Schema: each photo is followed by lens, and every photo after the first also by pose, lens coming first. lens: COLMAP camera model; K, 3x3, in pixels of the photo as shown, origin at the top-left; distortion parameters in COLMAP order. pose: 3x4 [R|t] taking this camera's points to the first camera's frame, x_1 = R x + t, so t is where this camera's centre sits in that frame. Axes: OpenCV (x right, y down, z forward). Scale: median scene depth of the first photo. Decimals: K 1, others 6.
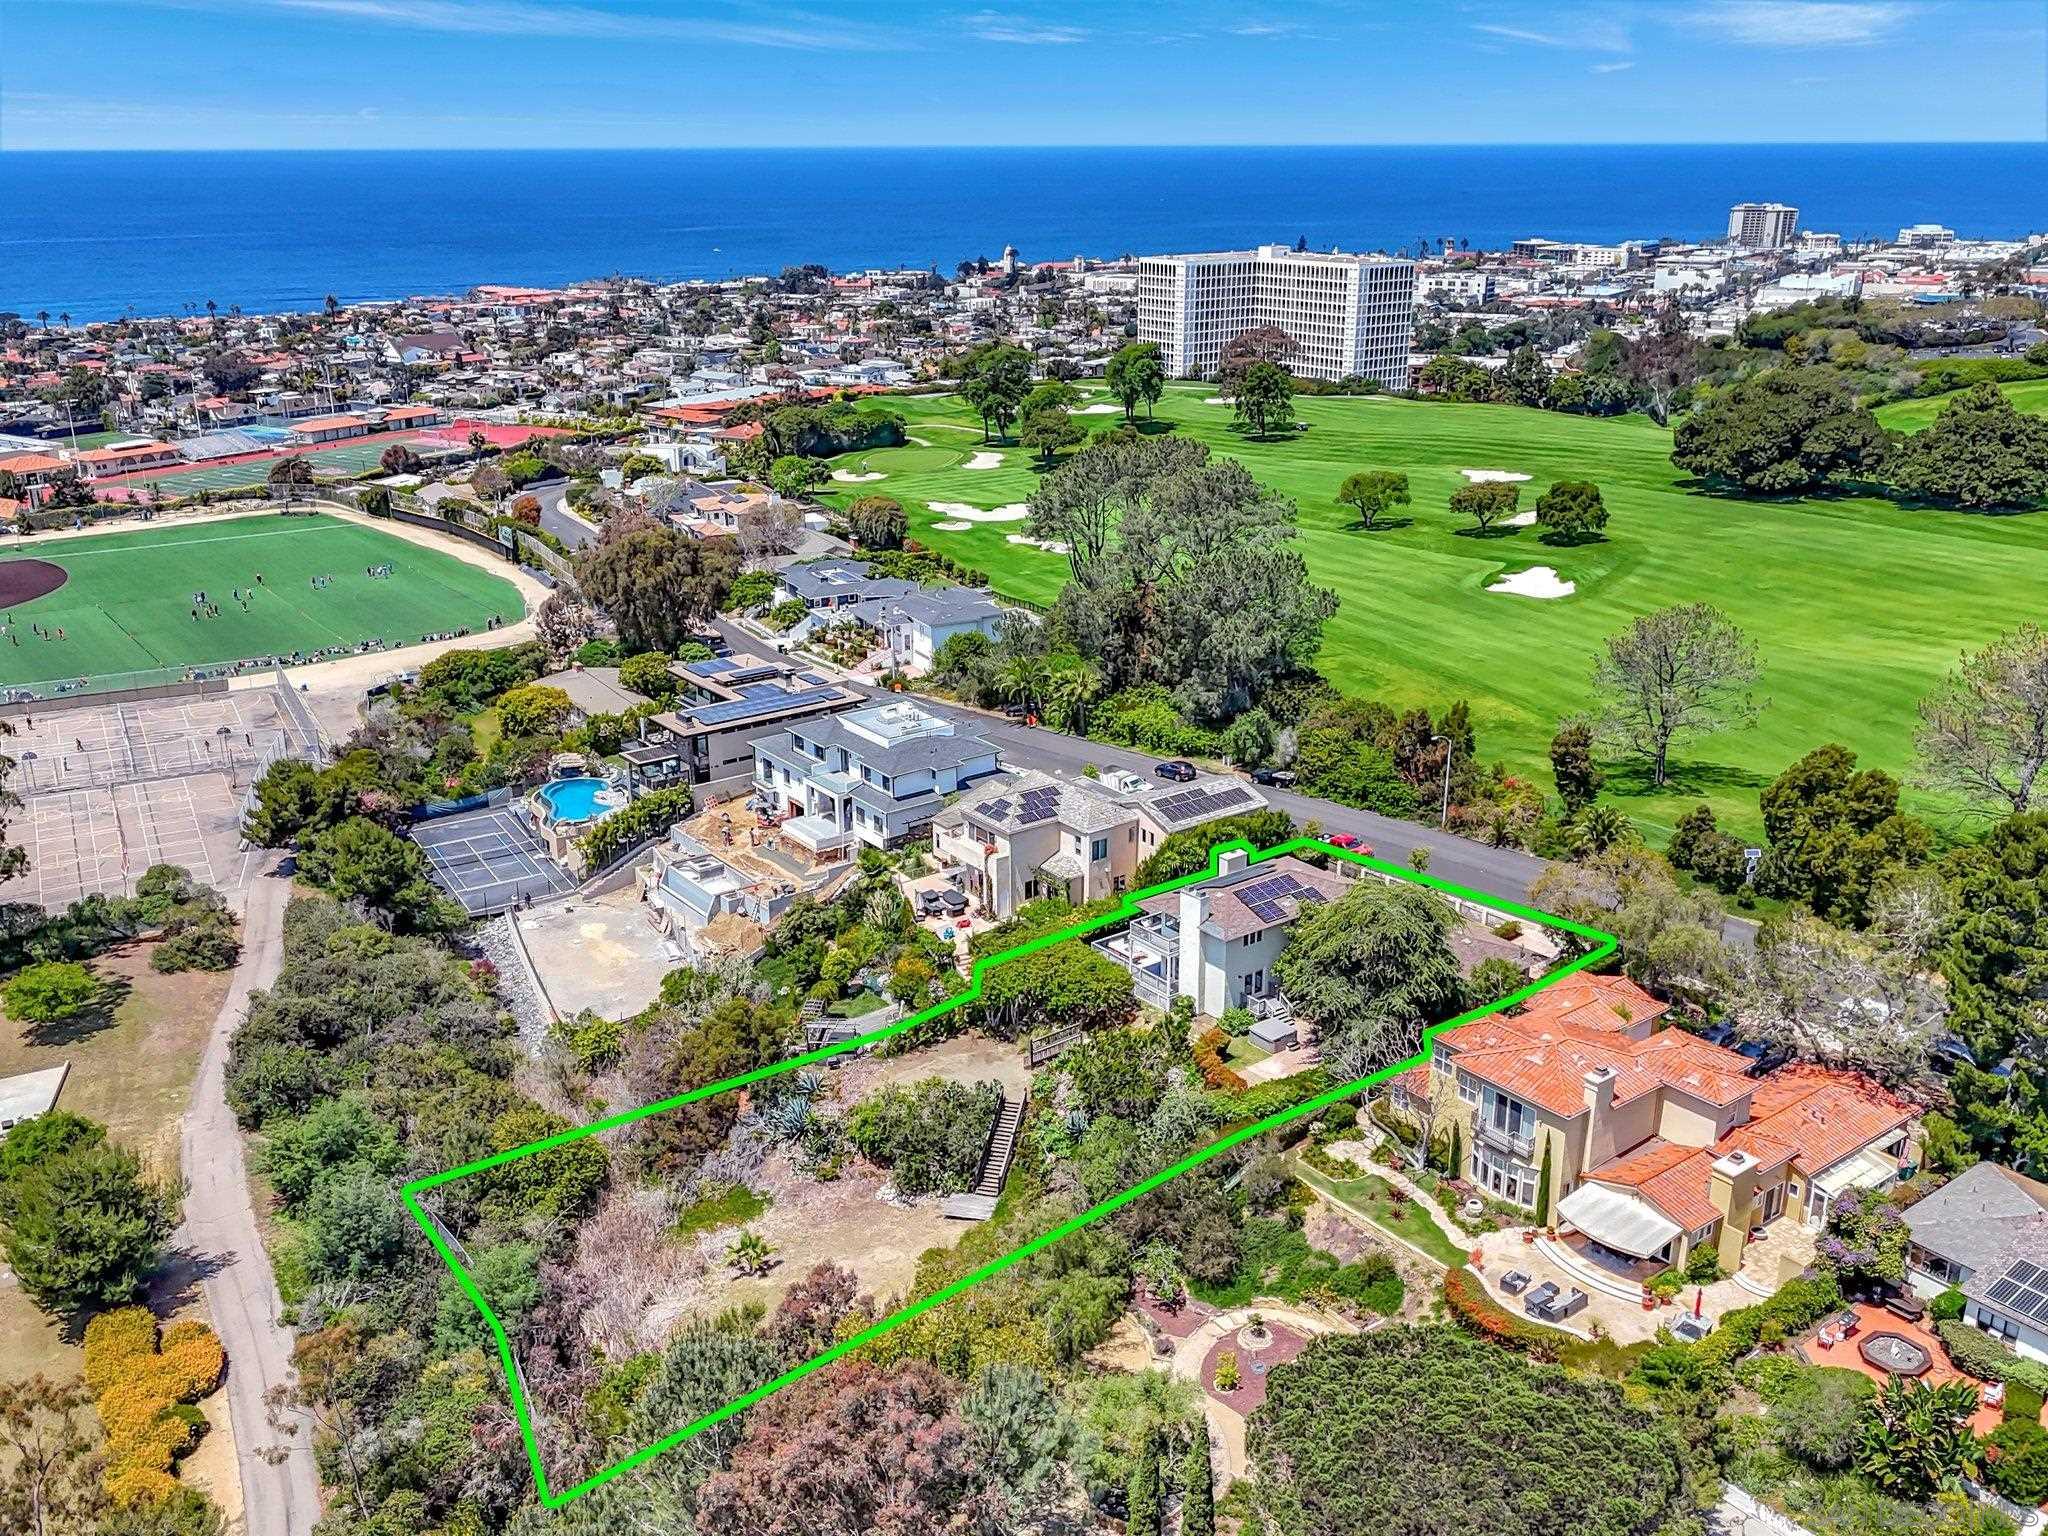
lens RADIAL K [[1459.0, 0, 1024.0], [0, 1459.0, 768.0], [0, 0, 1]] dist [0.068783, -0.054411]
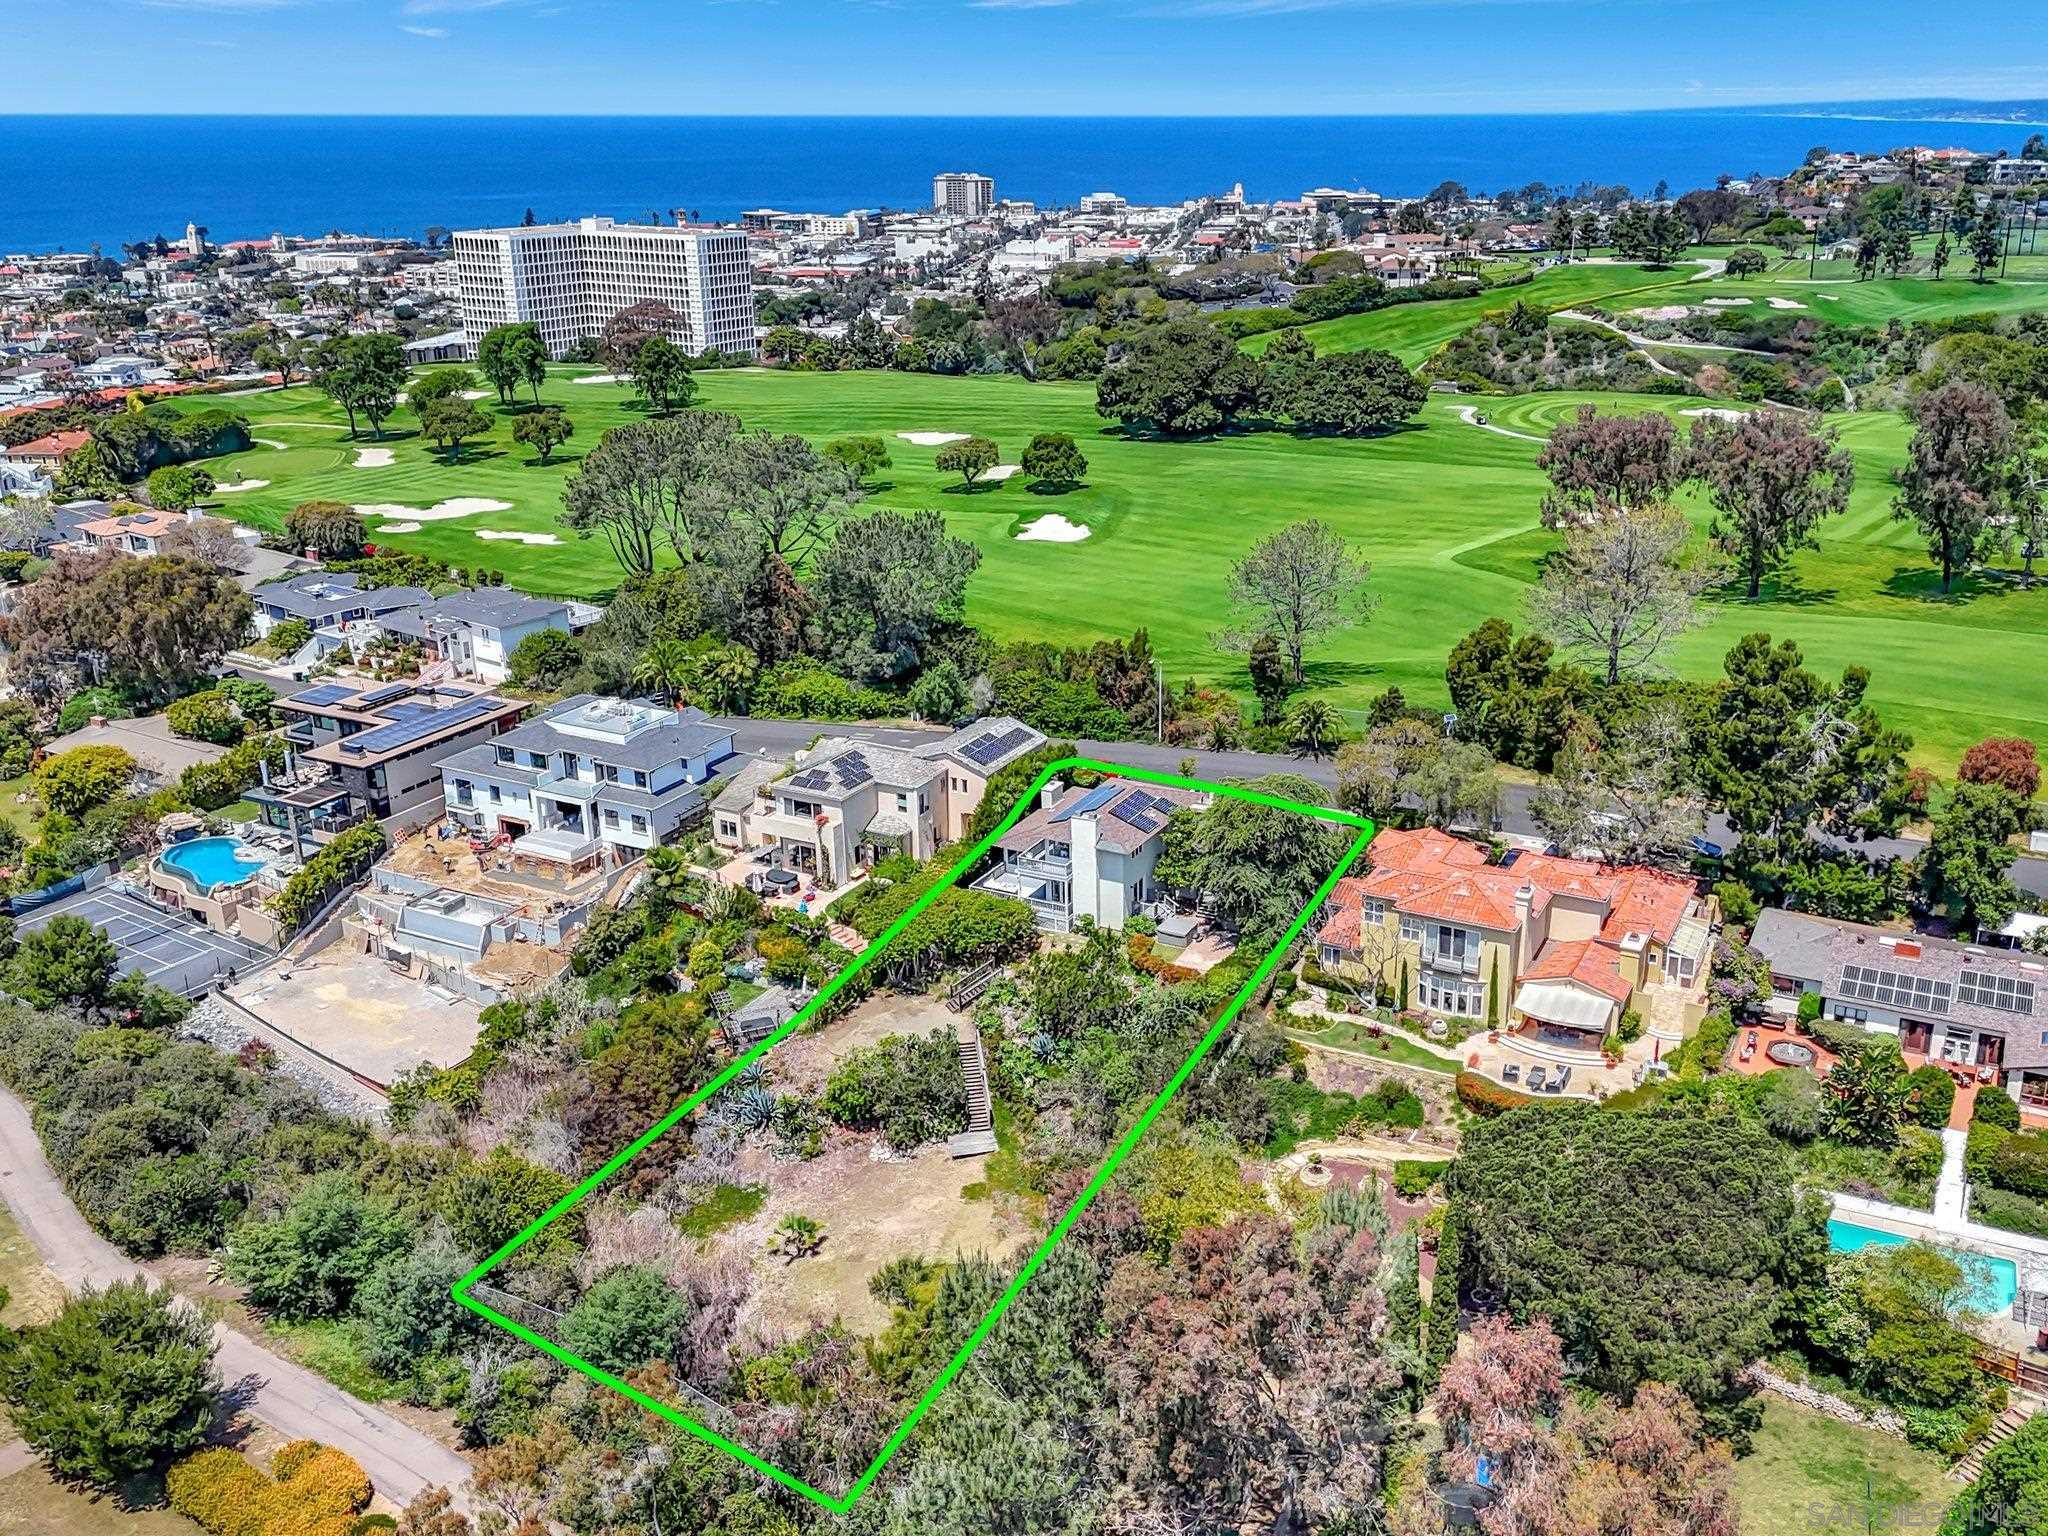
lens RADIAL K [[1473.8, 0, 1024.0], [0, 1473.8, 768.0], [0, 0, 1]] dist [0.106793, -0.144557]
pose [[0.928160, -0.149451, 0.340856, -0.185679], [0.144591, 0.988692, 0.039775, 0.000595], [-0.342946, 0.012367, 0.939274, 0.001481]]
